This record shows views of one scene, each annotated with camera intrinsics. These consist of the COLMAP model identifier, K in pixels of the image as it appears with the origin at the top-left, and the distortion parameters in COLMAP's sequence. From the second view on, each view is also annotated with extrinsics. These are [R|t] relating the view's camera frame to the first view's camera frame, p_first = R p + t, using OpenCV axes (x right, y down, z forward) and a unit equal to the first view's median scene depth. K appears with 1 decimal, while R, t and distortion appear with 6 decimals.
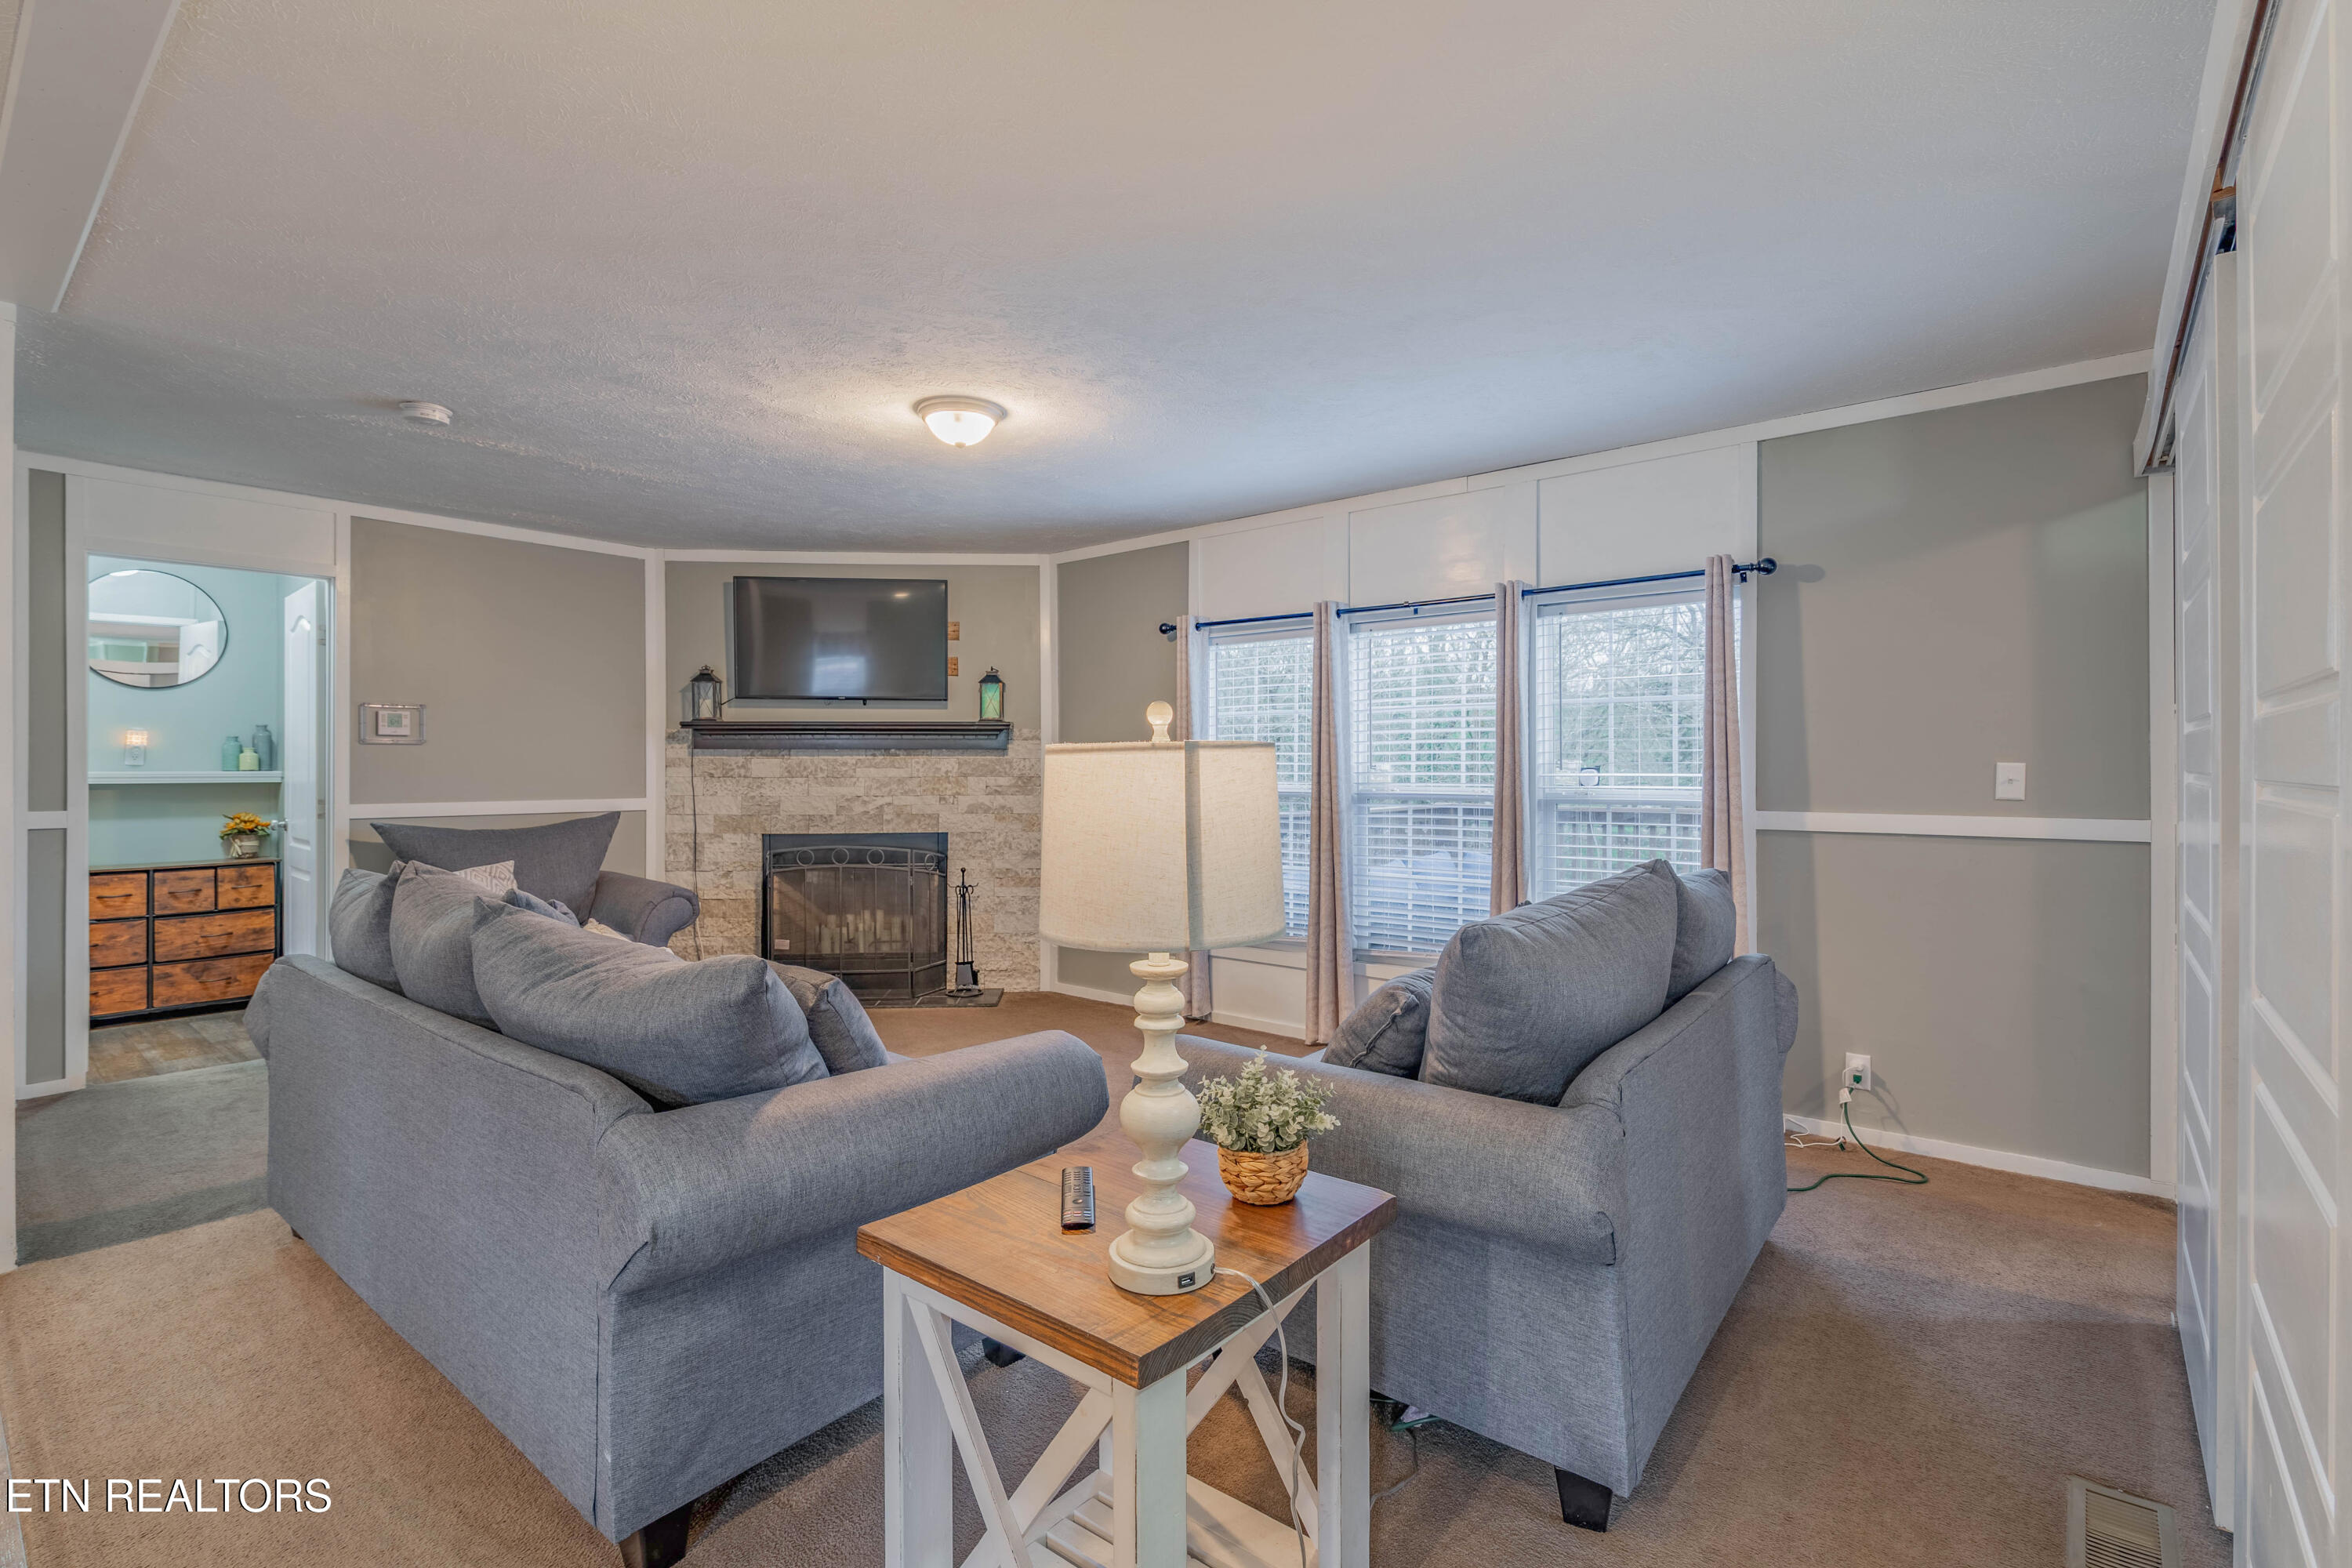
lens RADIAL K [[1078.7, 0, 1185.3], [0, 1078.7, 761.8], [0, 0, 1]] dist [-0.010143, 0.009061]
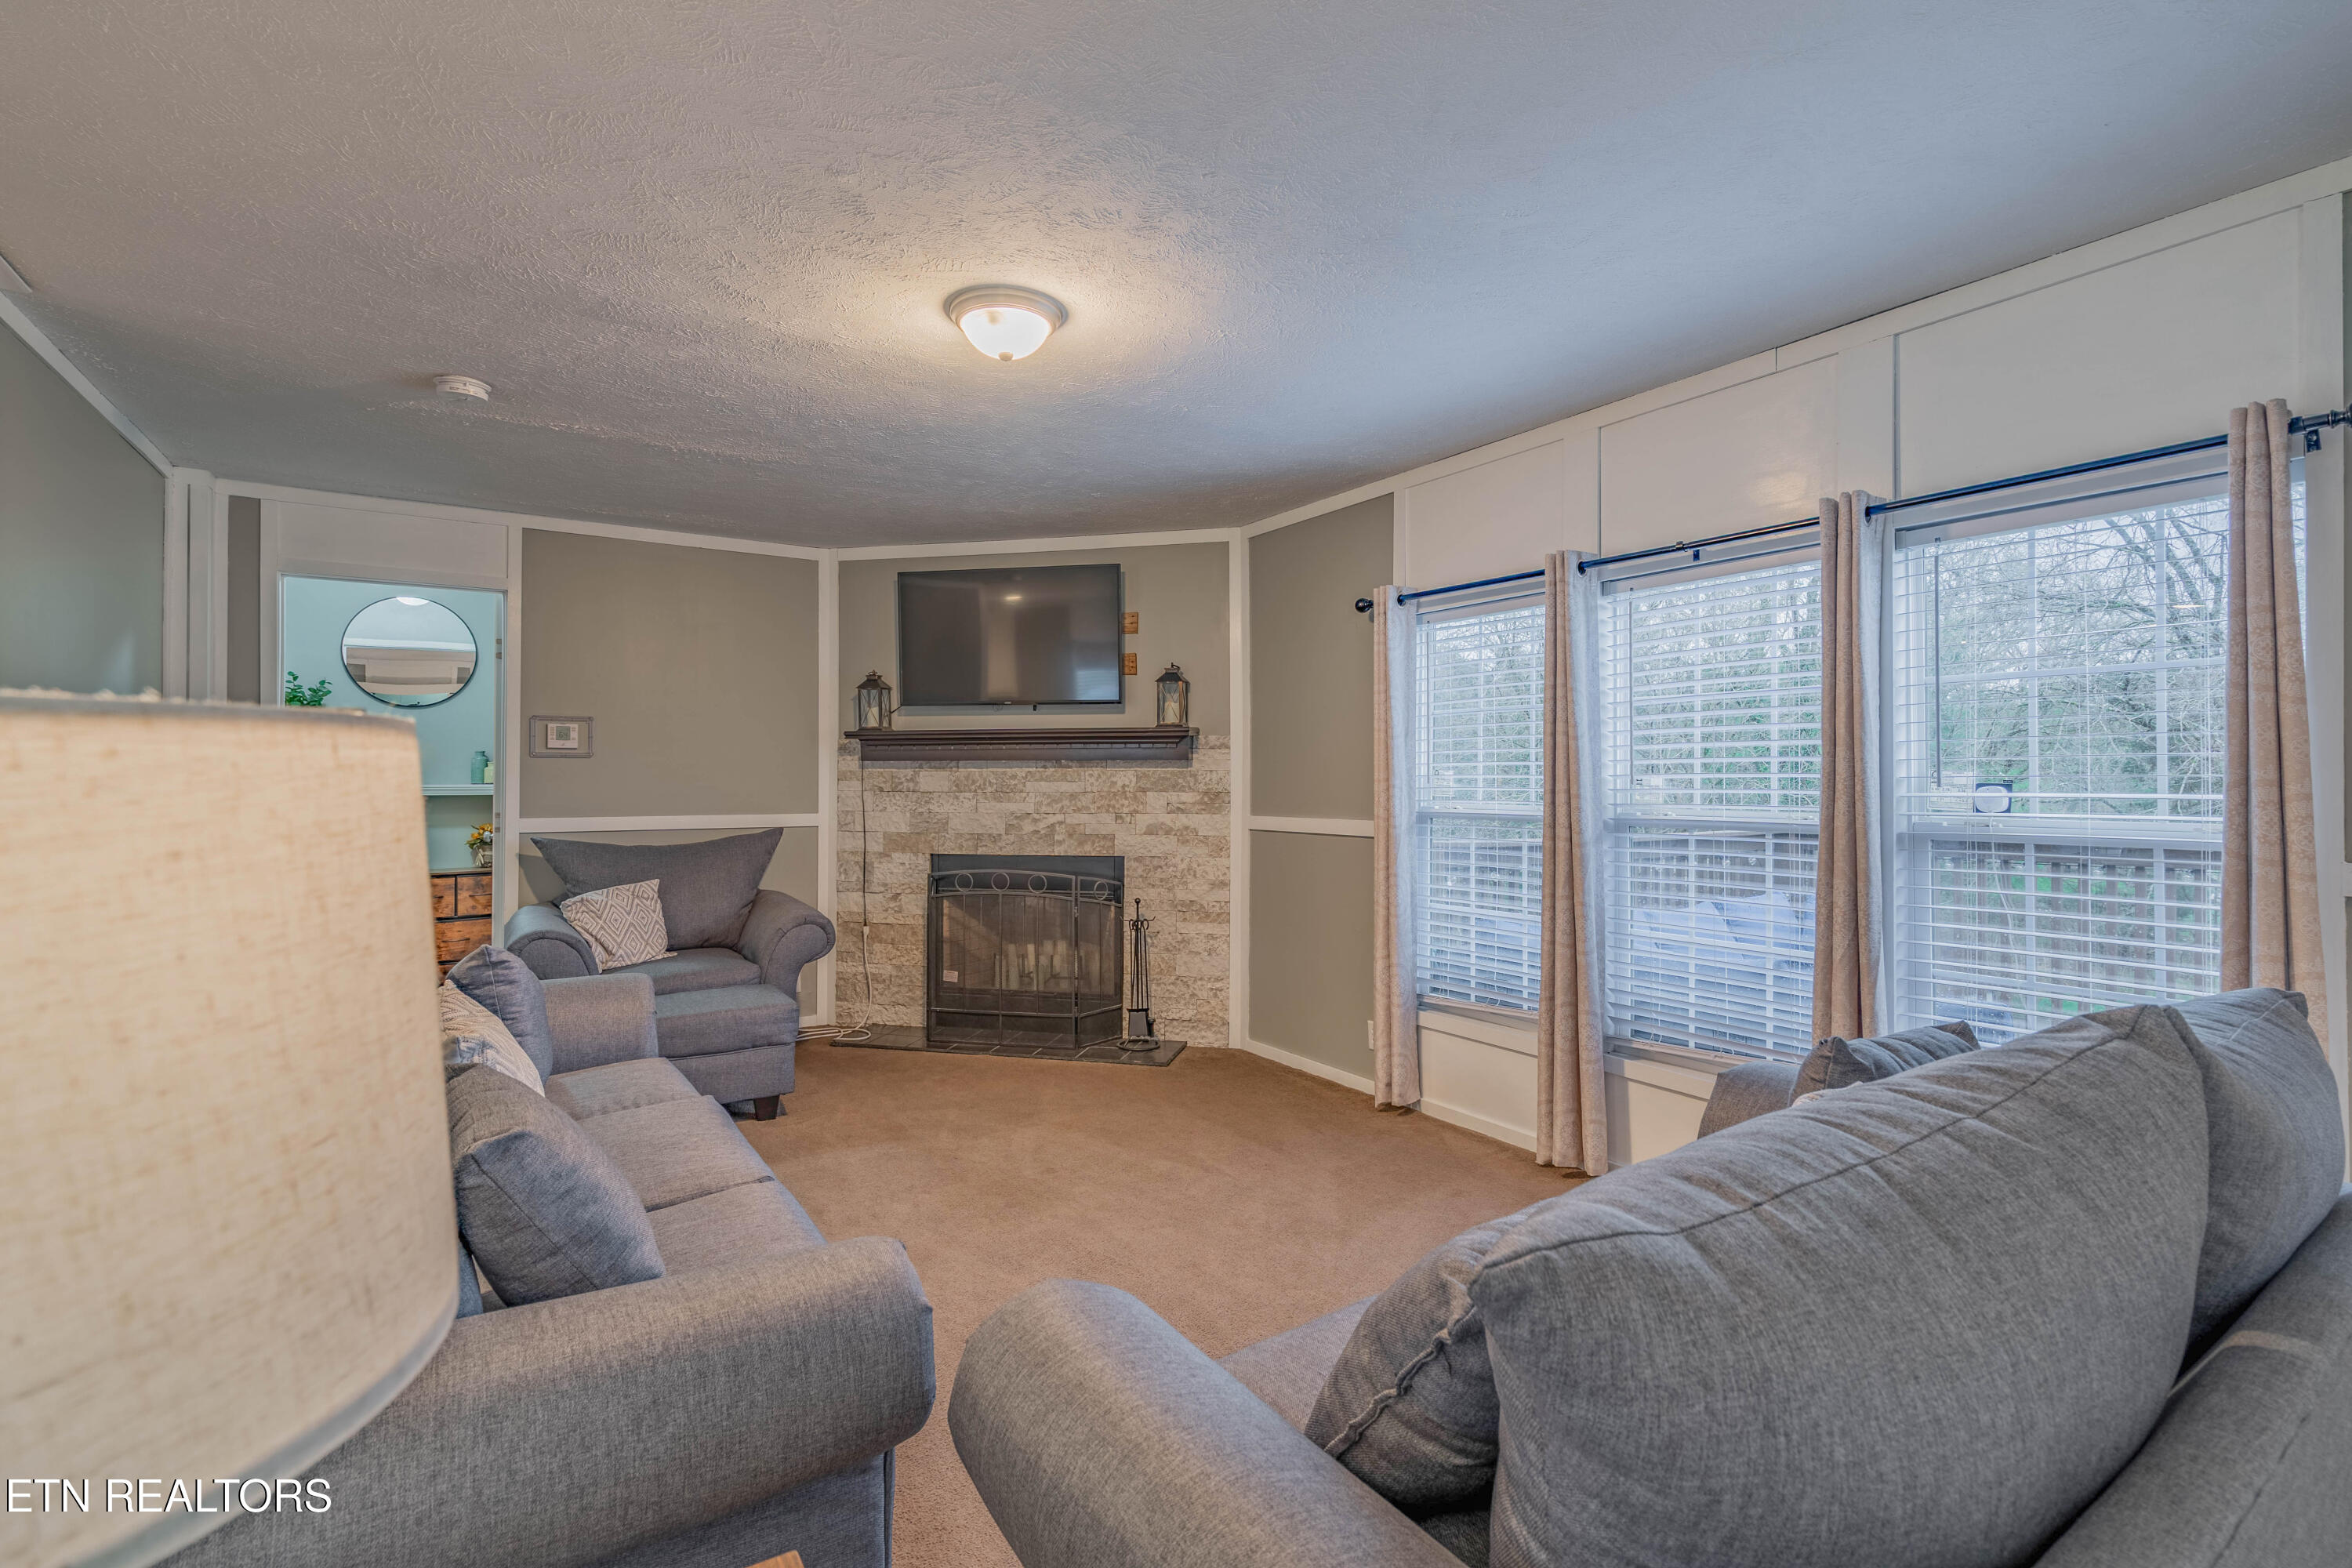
lens RADIAL K [[1075.4, 0, 1180.1], [0, 1075.4, 766.2], [0, 0, 1]] dist [-0.004922, 0.001285]
pose [[0.954597, -0.003477, -0.297879, 0.091368], [0.001384, 0.999973, -0.007236, -0.000428], [0.297896, 0.006495, 0.954576, 0.218946]]
